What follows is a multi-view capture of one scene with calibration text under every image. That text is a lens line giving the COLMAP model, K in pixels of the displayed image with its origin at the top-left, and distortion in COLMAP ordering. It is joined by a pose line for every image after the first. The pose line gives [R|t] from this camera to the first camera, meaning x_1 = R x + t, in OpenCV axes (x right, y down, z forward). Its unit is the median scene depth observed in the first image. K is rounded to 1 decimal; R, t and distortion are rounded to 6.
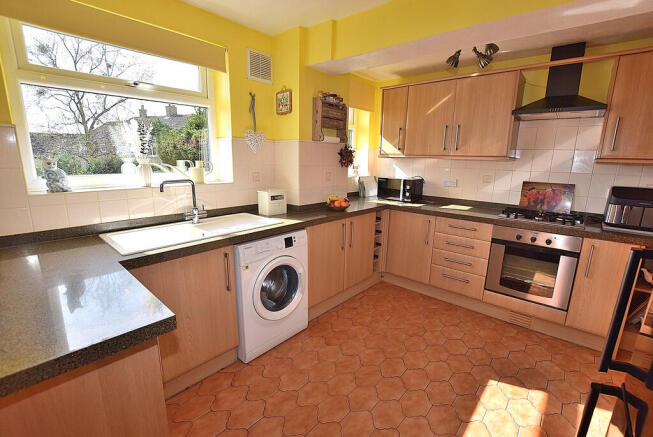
lens RADIAL K [[289.8, 0, 326.5], [0, 289.8, 218.5], [0, 0, 1]] dist [-0.020722, 0.000027]
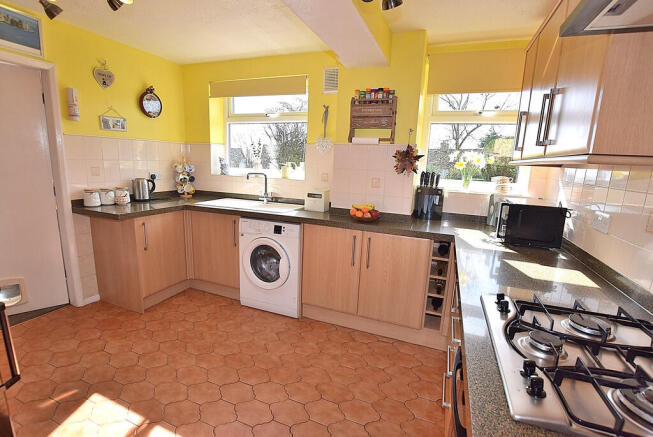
lens RADIAL K [[303.7, 0, 326.5], [0, 303.7, 218.5], [0, 0, 1]] dist [-0.024214, 0.000146]
pose [[0.338584, 0.168618, -0.925705, 1.025954], [-0.224227, 0.969929, 0.094660, -0.118131], [0.913829, 0.175518, 0.366211, 0.688100]]
